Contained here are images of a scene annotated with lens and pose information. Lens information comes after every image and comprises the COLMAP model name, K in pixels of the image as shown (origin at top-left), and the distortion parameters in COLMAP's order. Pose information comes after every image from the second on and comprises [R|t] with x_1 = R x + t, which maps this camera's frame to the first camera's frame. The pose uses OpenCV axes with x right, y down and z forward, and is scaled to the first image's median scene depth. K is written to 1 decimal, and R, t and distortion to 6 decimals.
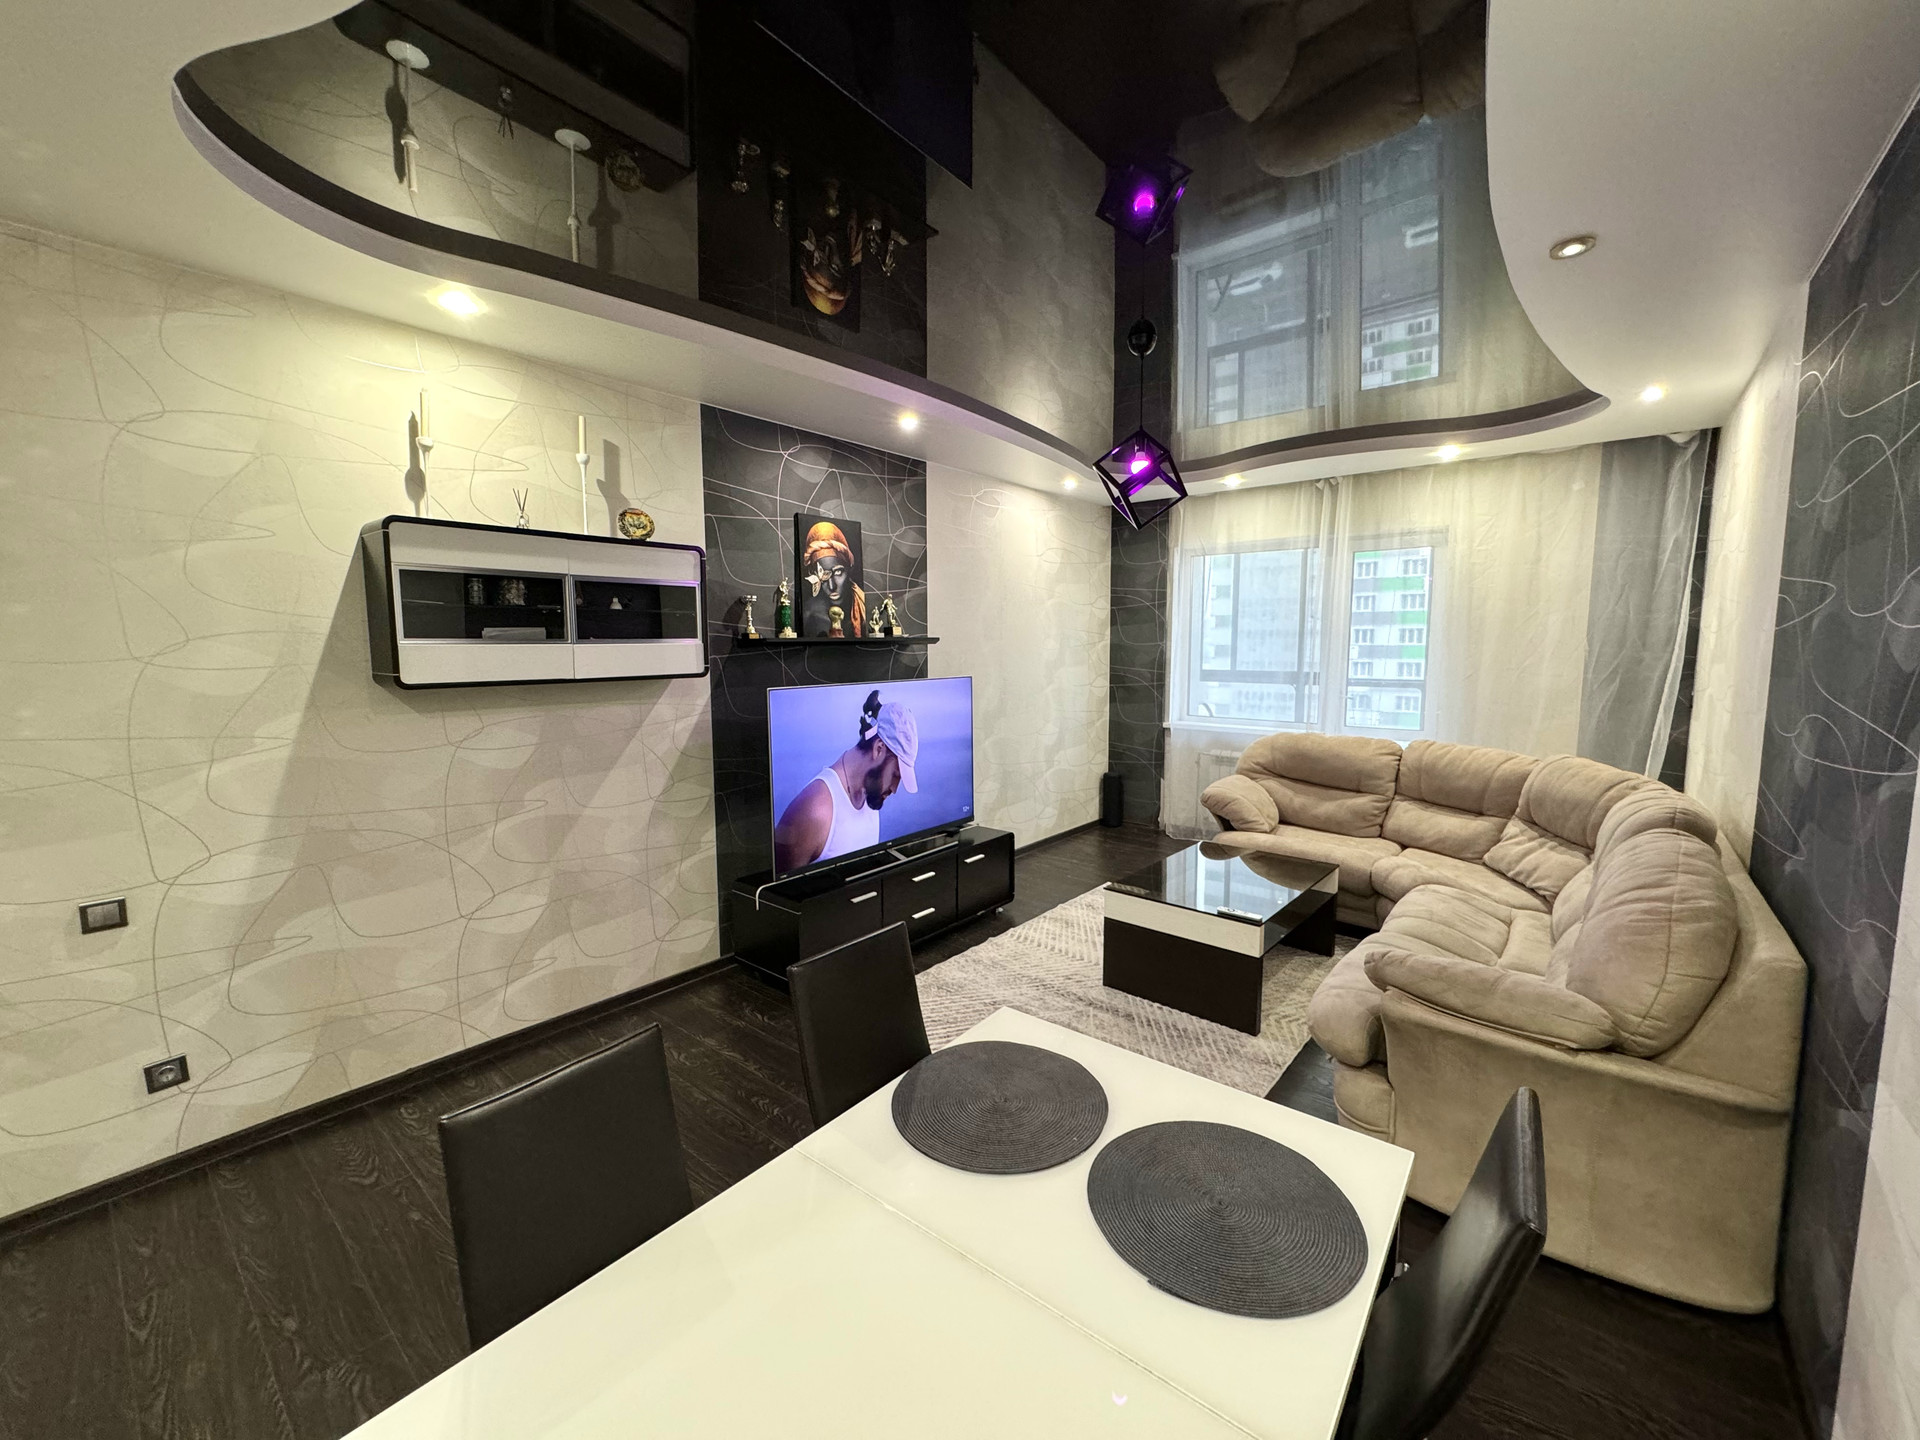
lens RADIAL K [[762.6, 0, 960.9], [0, 762.6, 718.3], [0, 0, 1]] dist [-0.003633, 0.000693]
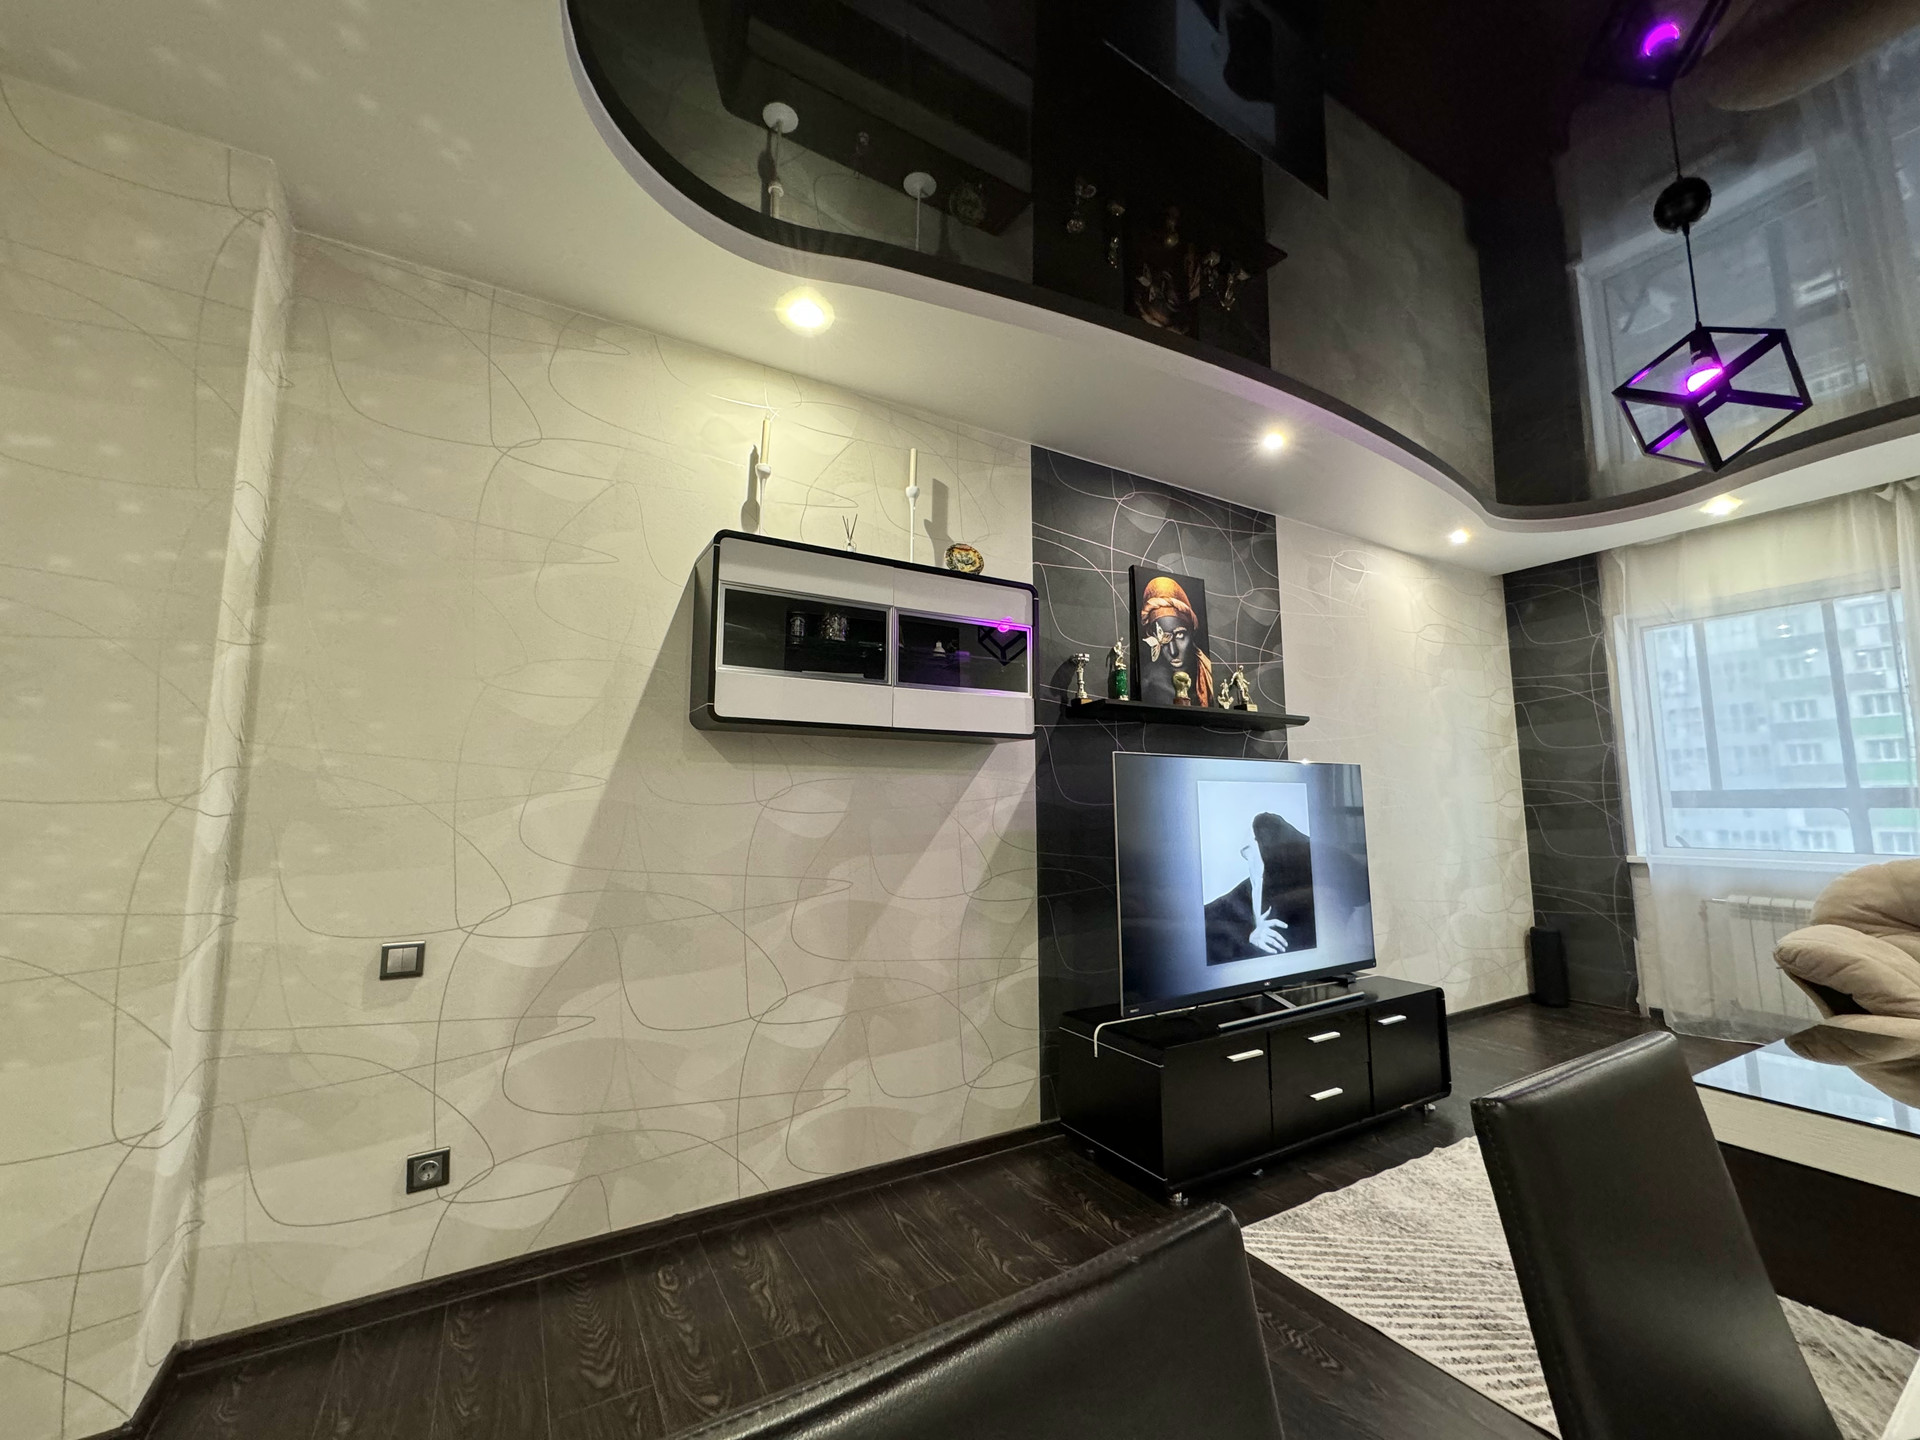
lens RADIAL K [[764.8, 0, 960.0], [0, 764.8, 720.0], [0, 0, 1]] dist [-0.002114, 0.000428]
pose [[0.941345, -0.039105, -0.335171, -0.128257], [-0.033836, 0.977318, -0.209056, 0.090529], [0.335744, 0.208134, 0.918671, 0.208221]]
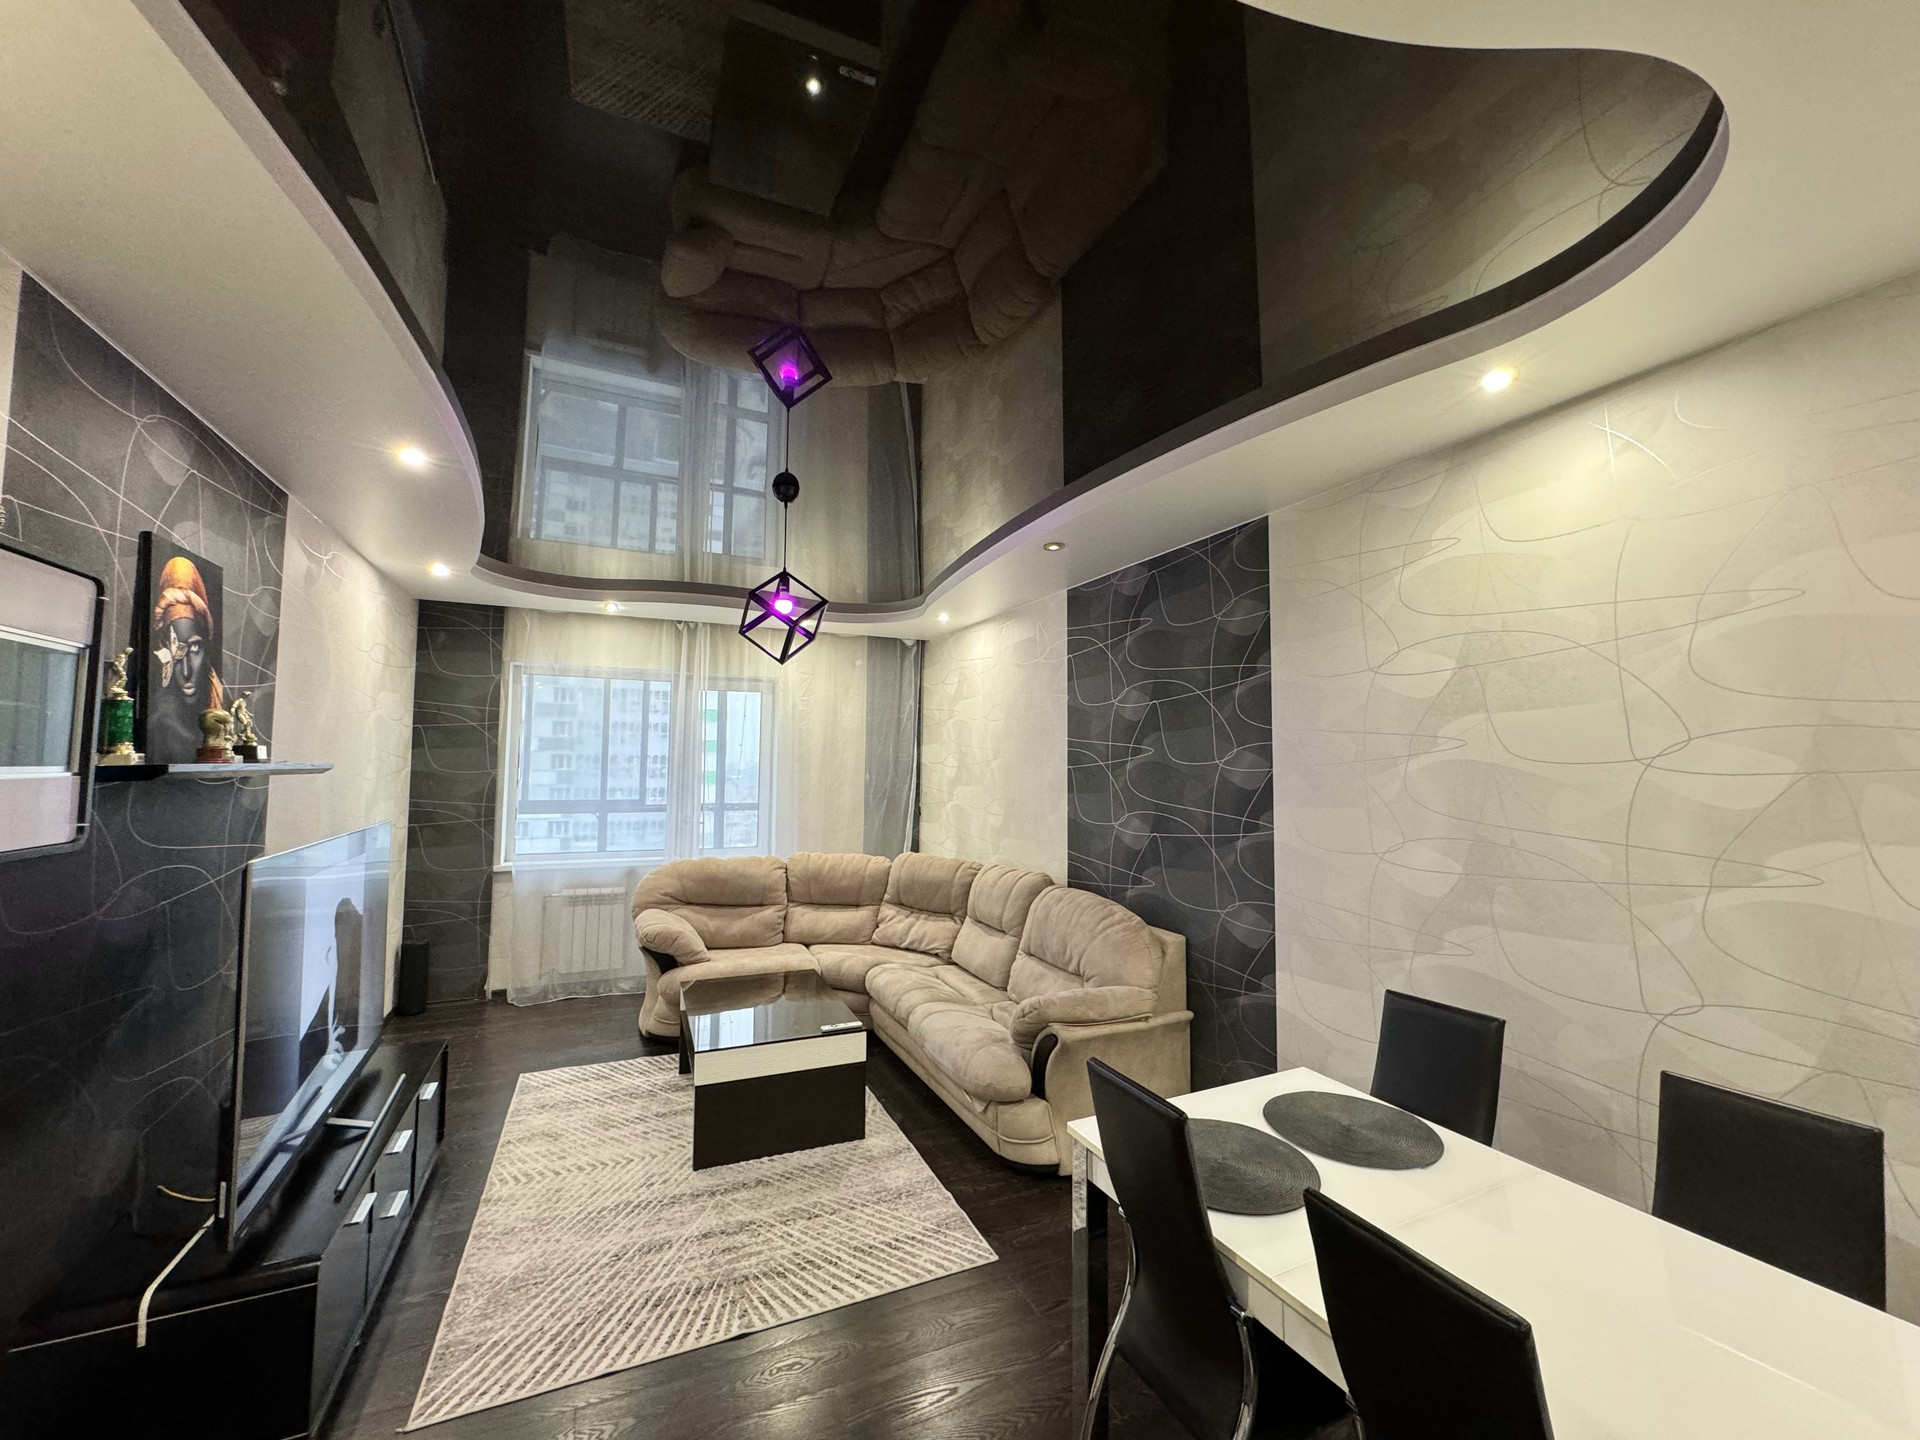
lens RADIAL K [[764.8, 0, 960.0], [0, 764.8, 720.0], [0, 0, 1]] dist [-0.002114, 0.000428]
pose [[0.431006, 0.062342, 0.900193, -0.485491], [0.082855, 0.990662, -0.108278, -0.035240], [-0.898537, 0.121254, 0.421816, 0.300646]]
